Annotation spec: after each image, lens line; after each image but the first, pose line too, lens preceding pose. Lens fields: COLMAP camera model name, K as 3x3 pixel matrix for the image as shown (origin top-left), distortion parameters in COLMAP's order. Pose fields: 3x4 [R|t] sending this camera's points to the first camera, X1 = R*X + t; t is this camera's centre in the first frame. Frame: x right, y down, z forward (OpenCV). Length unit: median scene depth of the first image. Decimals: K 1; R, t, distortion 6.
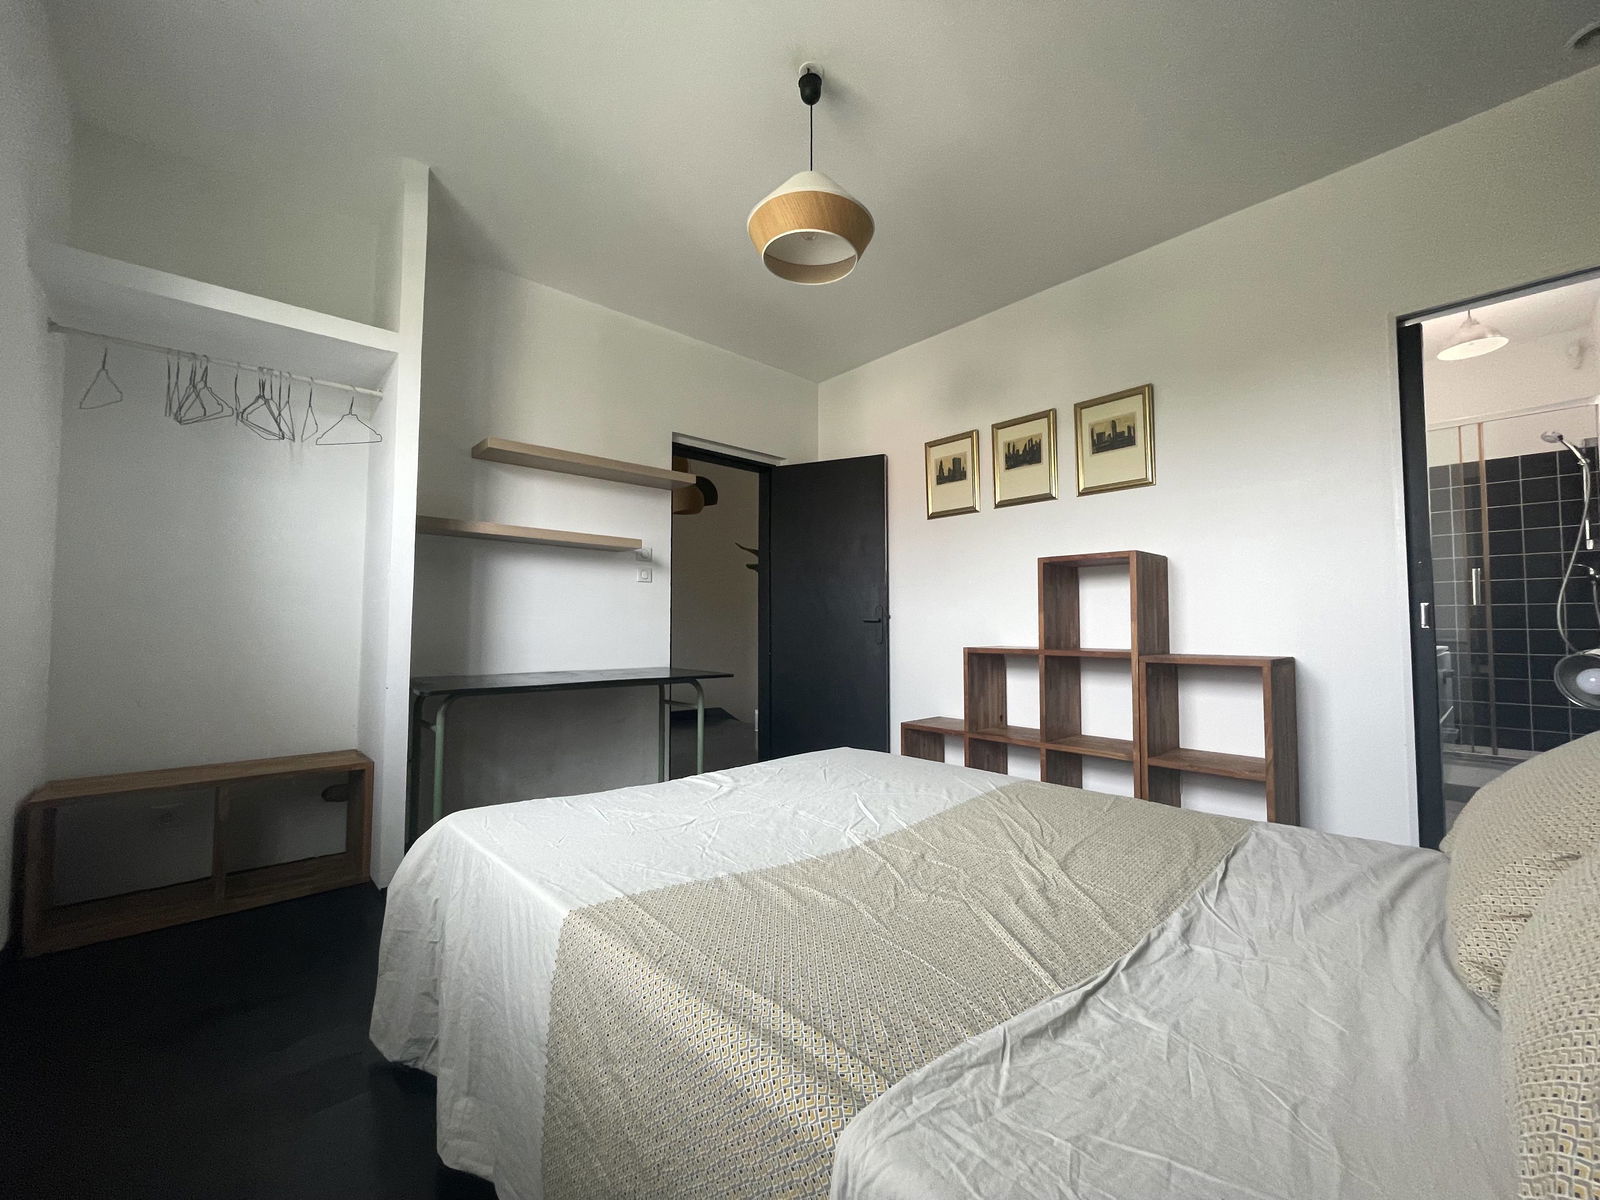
lens RADIAL K [[646.9, 0, 807.5], [0, 646.9, 596.7], [0, 0, 1]] dist [-0.000157, 0.000167]
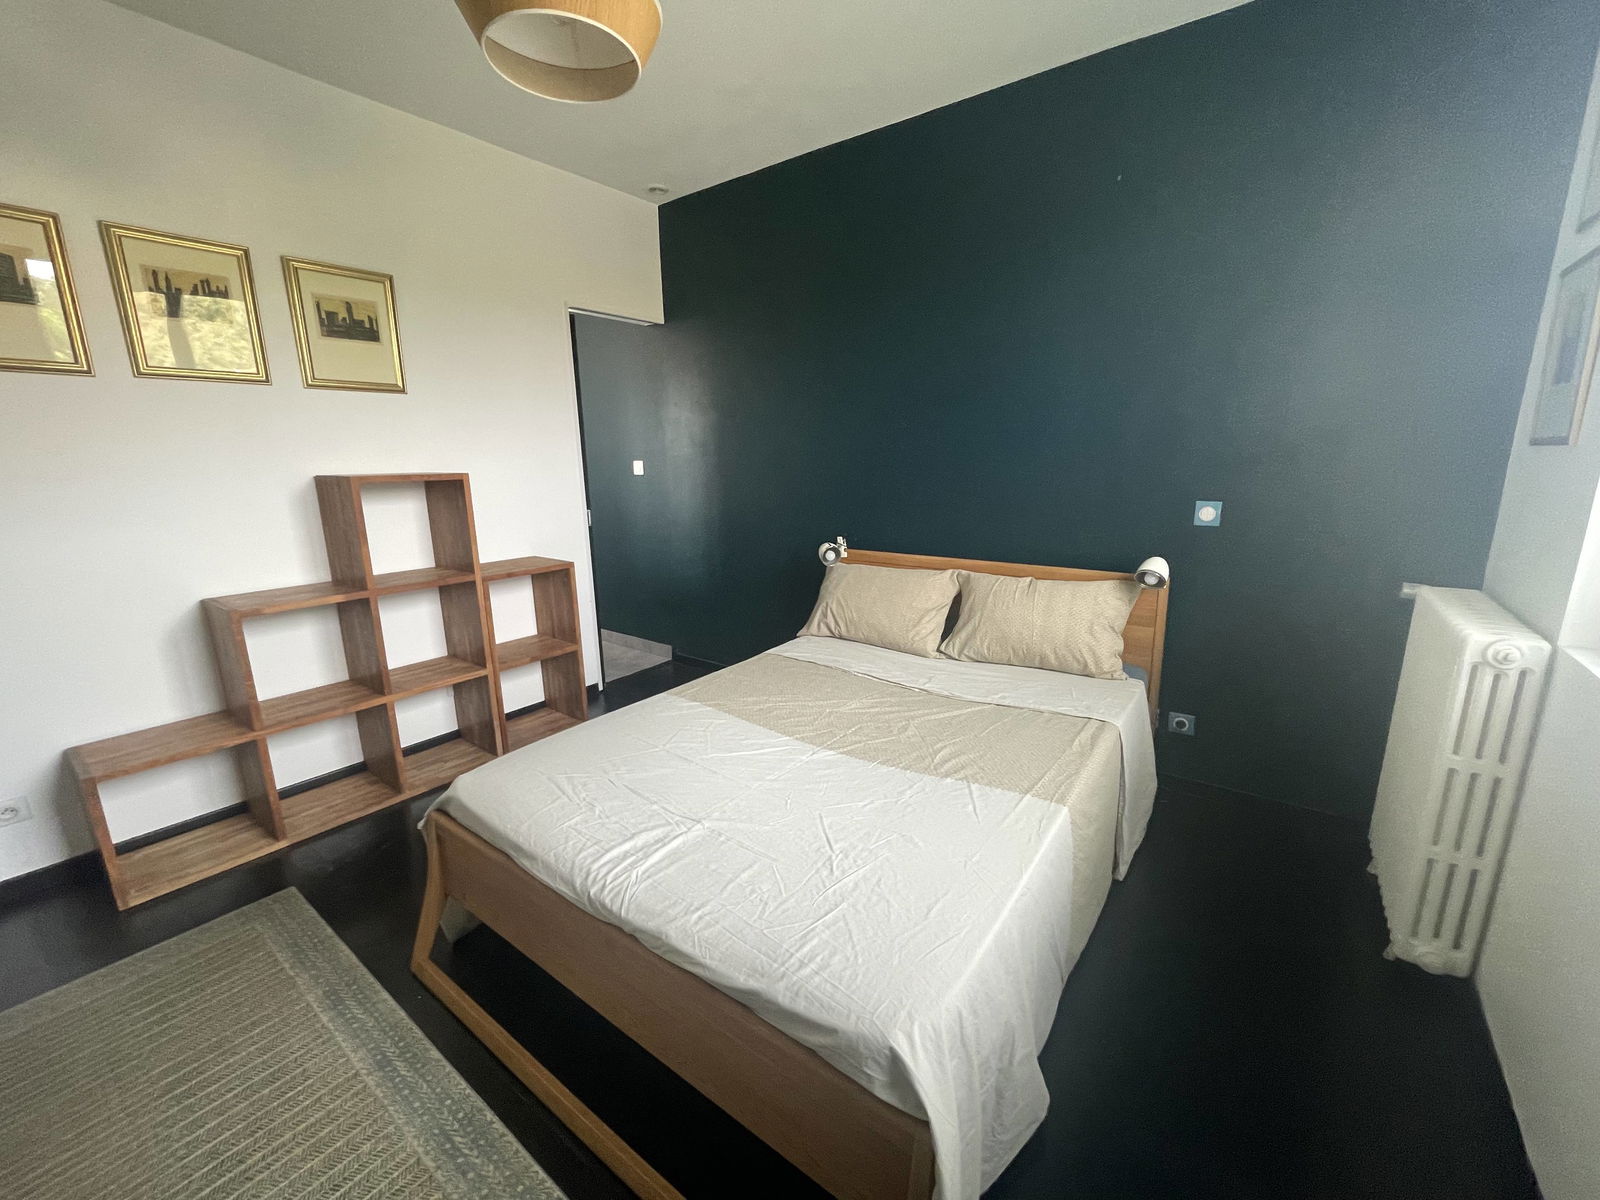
lens RADIAL K [[646.9, 0, 807.5], [0, 646.9, 596.7], [0, 0, 1]] dist [-0.000157, 0.000167]
pose [[-0.179057, -0.213597, 0.960372, -0.479887], [-0.028606, 0.976866, 0.211932, -0.091878], [-0.983423, 0.010476, -0.181025, 0.548177]]
